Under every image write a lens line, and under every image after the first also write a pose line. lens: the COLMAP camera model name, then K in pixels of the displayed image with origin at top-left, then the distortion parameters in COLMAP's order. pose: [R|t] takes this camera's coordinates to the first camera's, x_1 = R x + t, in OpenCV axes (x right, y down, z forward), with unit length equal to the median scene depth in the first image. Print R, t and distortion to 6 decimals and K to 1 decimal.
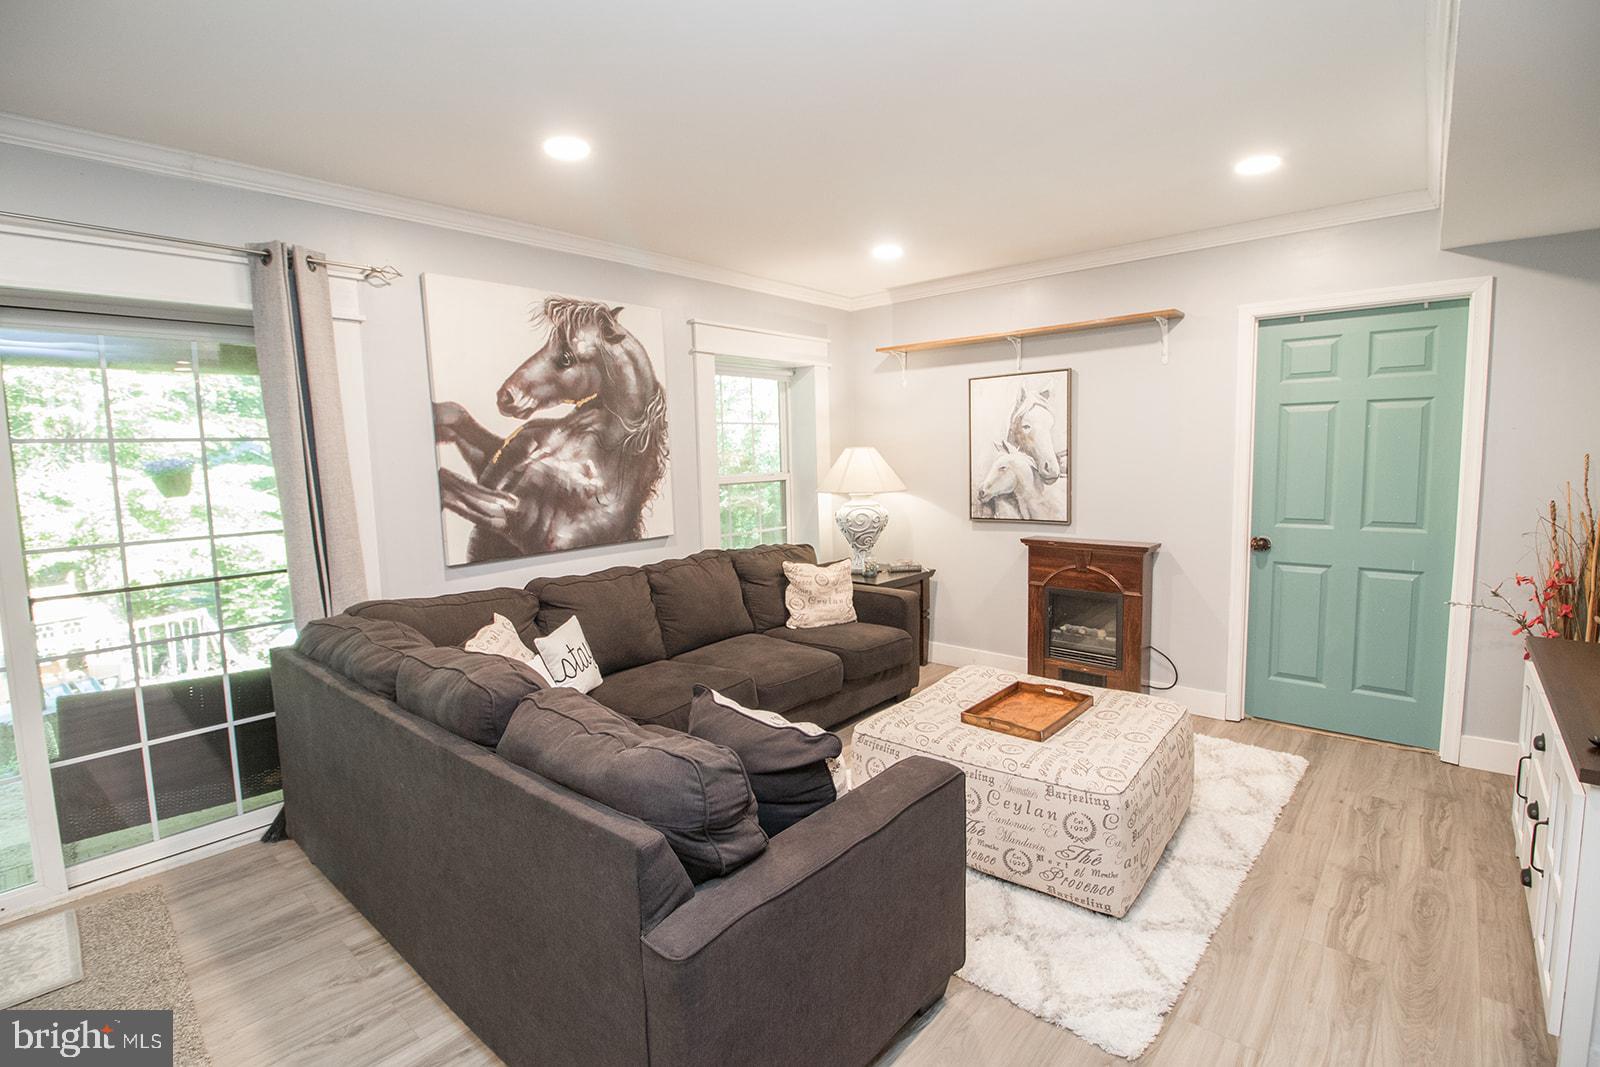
lens RADIAL K [[732.0, 0, 802.3], [0, 732.0, 527.9], [0, 0, 1]] dist [-0.003839, -0.010158]
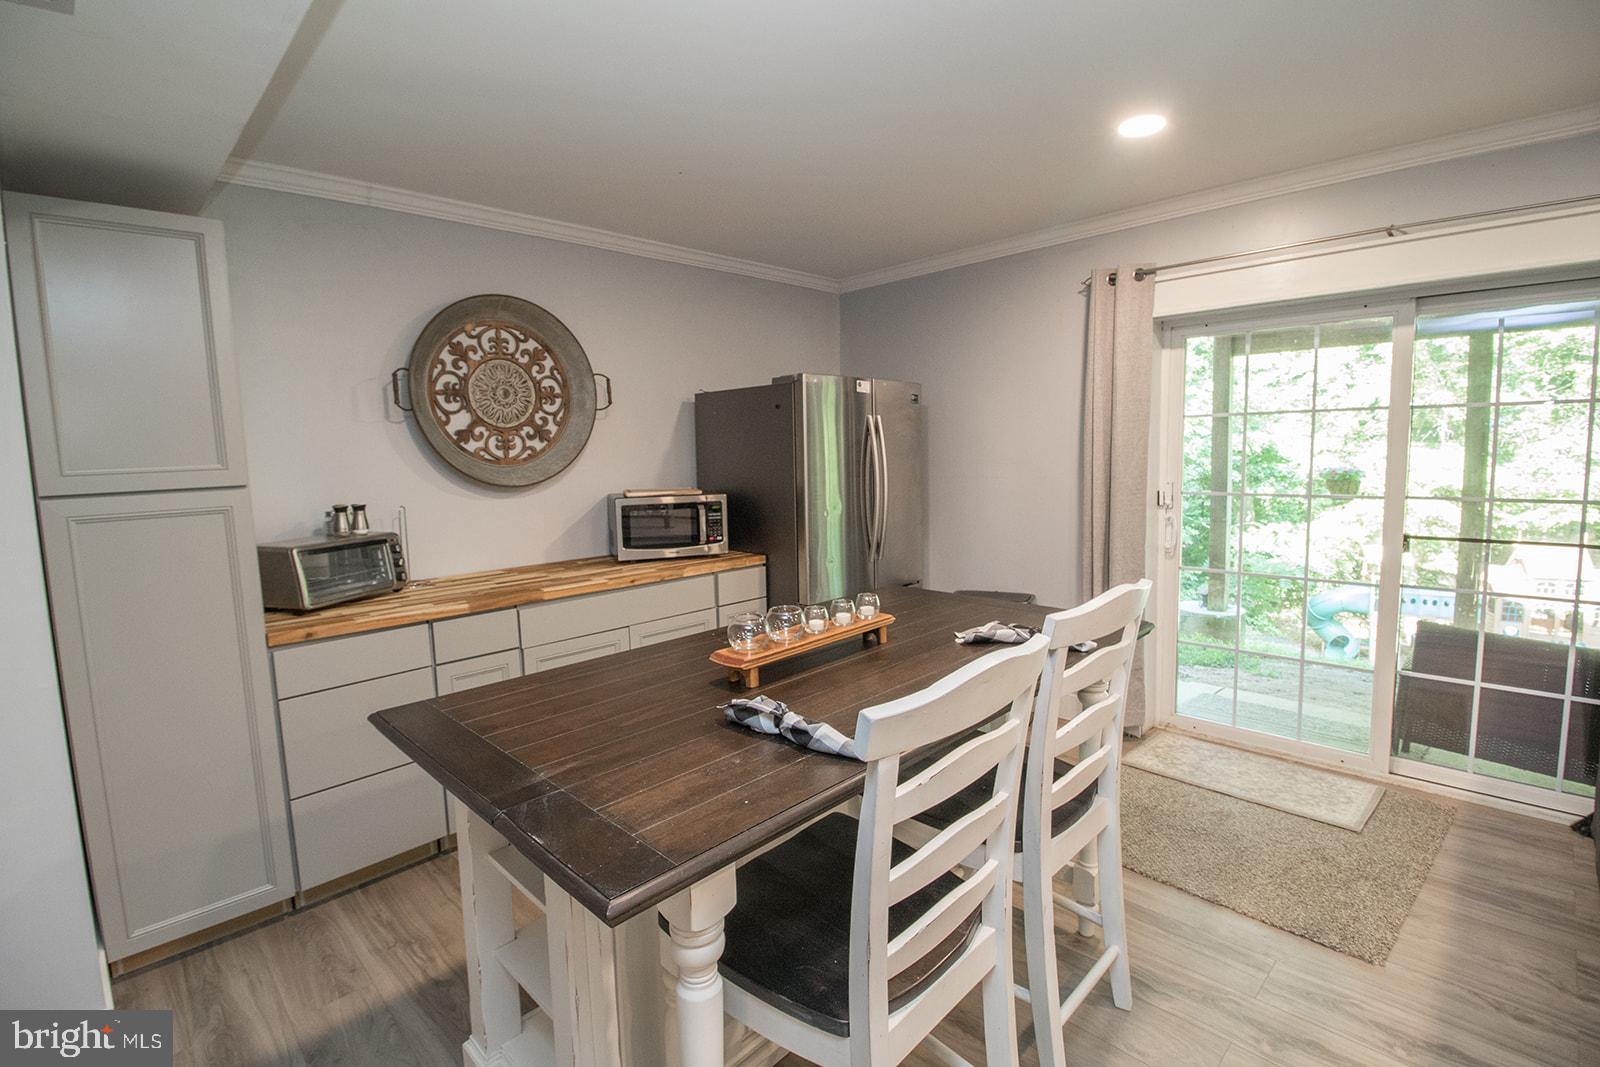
lens RADIAL K [[732.0, 0, 801.1], [0, 732.0, 523.1], [0, 0, 1]] dist [-0.003839, -0.010158]
pose [[-0.068300, 0.128599, -0.989342, 0.163766], [-0.076866, 0.988032, 0.133735, -0.006342], [0.994699, 0.085181, -0.057597, 0.021309]]
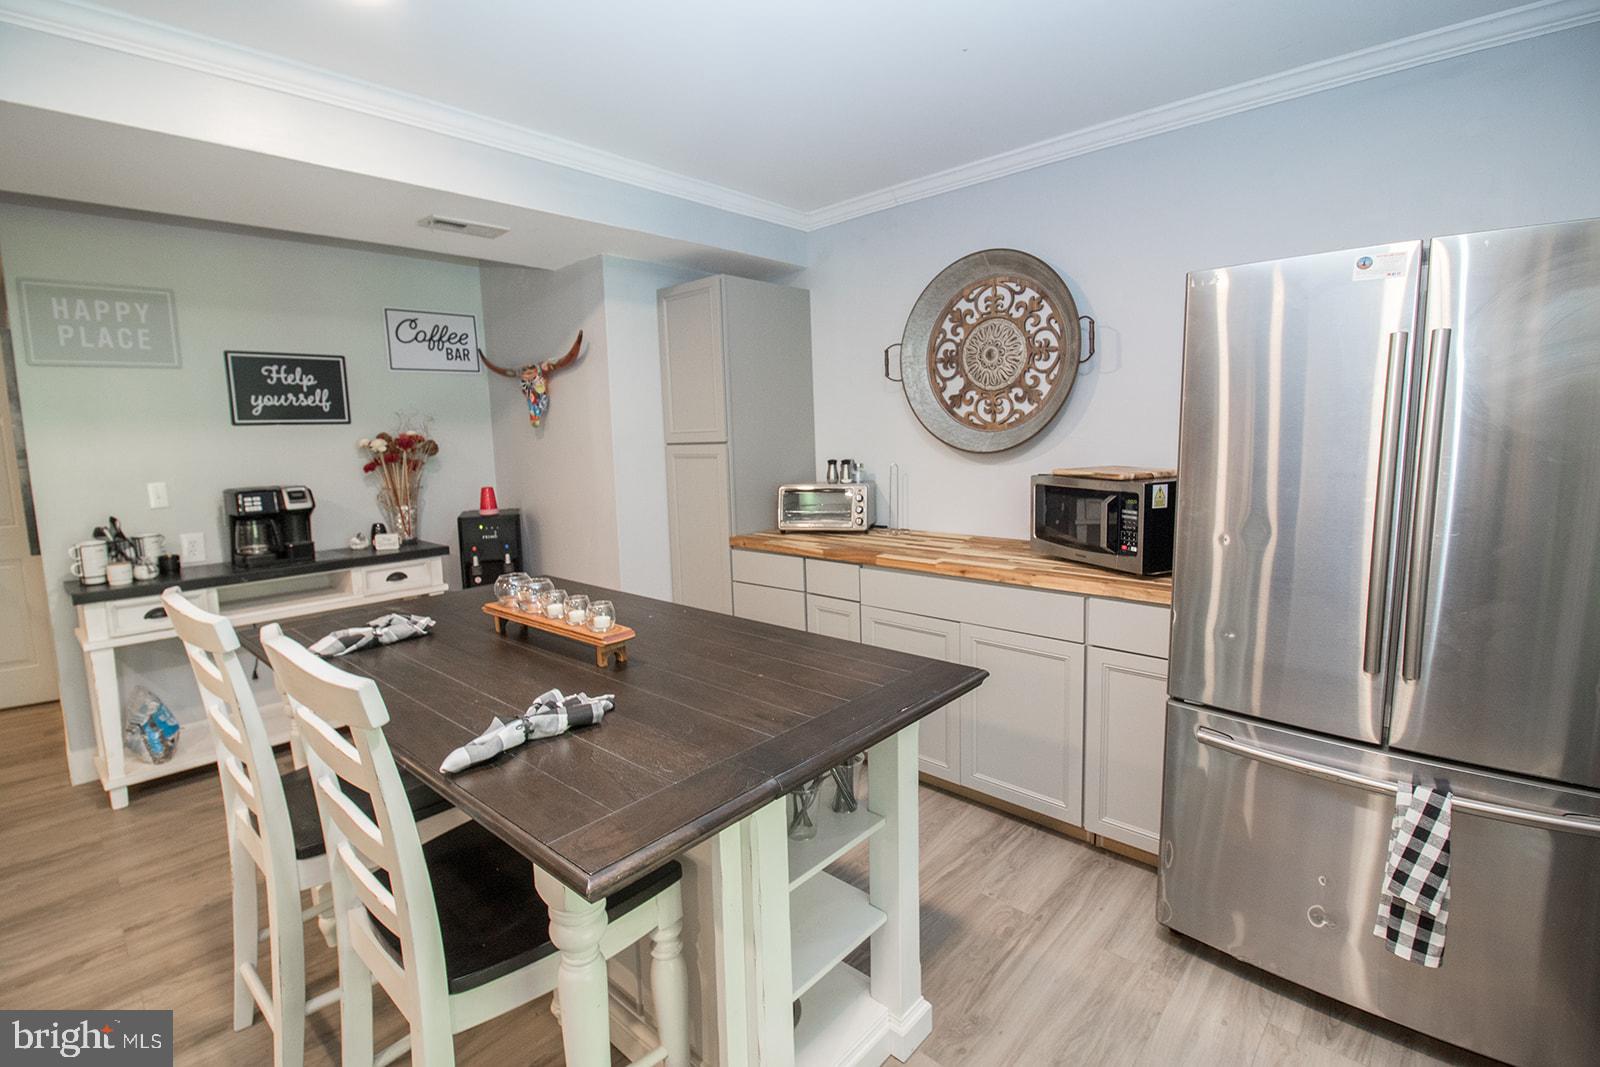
lens RADIAL K [[732.0, 0, 800.1], [0, 732.0, 518.5], [0, 0, 1]] dist [-0.003839, -0.010158]
pose [[-0.998251, 0.049287, 0.032639, -0.516060], [0.055328, 0.973416, 0.222261, -0.031319], [-0.020816, 0.223678, -0.974441, 0.475938]]
